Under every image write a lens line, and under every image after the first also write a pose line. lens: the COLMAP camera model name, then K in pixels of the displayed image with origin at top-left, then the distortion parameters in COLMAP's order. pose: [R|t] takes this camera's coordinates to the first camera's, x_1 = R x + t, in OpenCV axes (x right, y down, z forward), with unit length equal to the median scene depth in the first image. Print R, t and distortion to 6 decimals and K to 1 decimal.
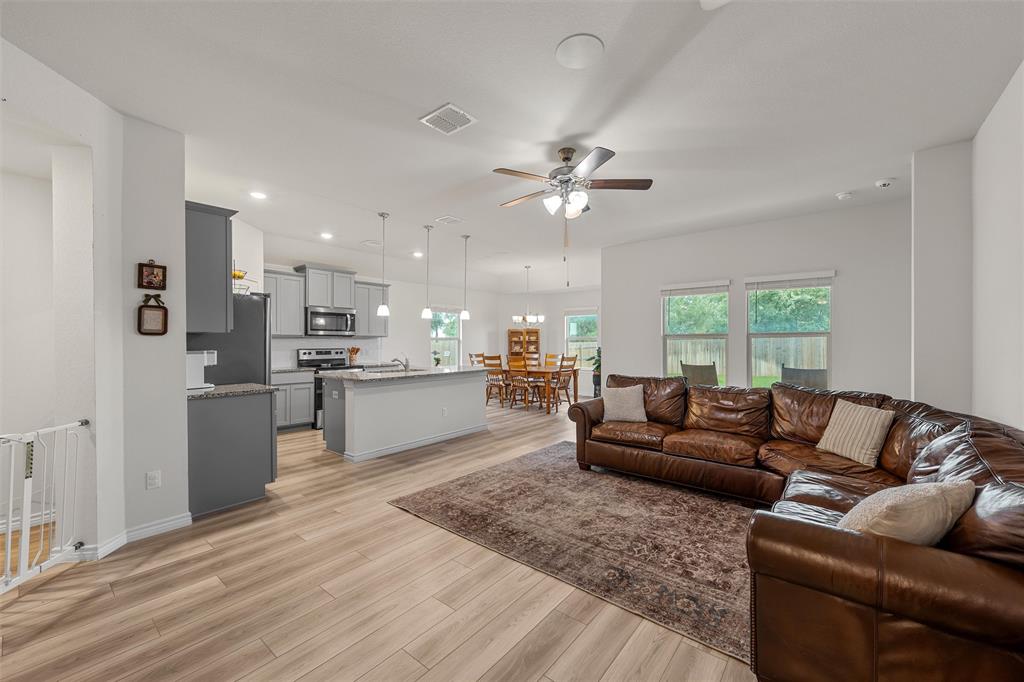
lens RADIAL K [[404.9, 0, 515.3], [0, 404.9, 342.4], [0, 0, 1]] dist [0.001630, 0.000138]
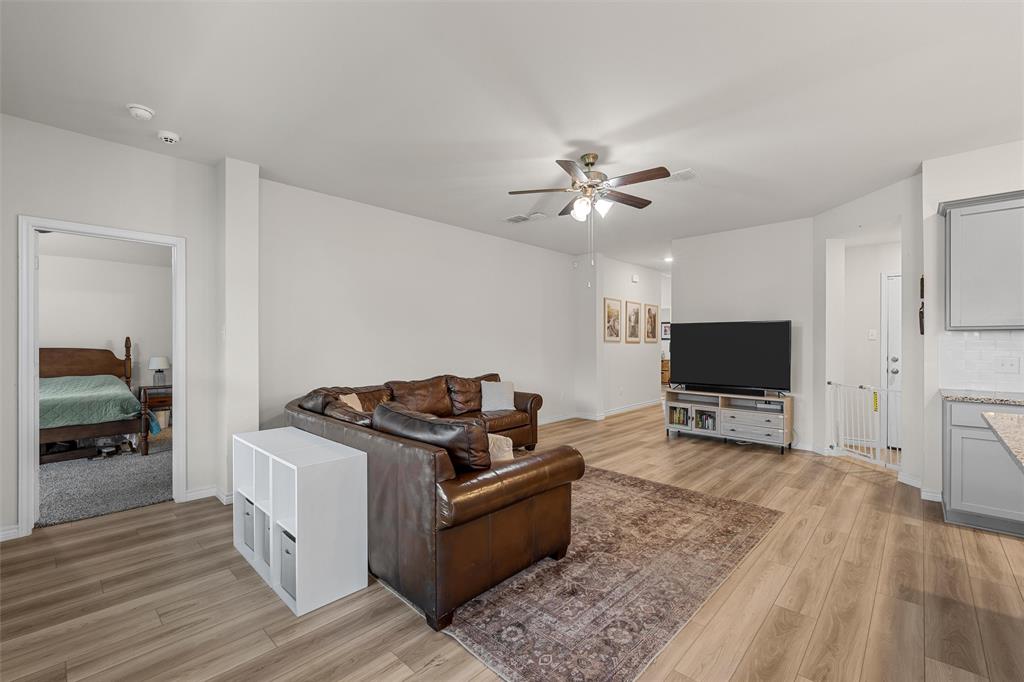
lens RADIAL K [[439.3, 0, 512.7], [0, 439.3, 339.0], [0, 0, 1]] dist [-0.000251, -0.000074]
pose [[-0.997322, 0.005616, 0.072926, 0.164285], [0.005205, 0.999969, -0.005826, -0.002410], [-0.072956, -0.005431, -0.997320, 1.444197]]
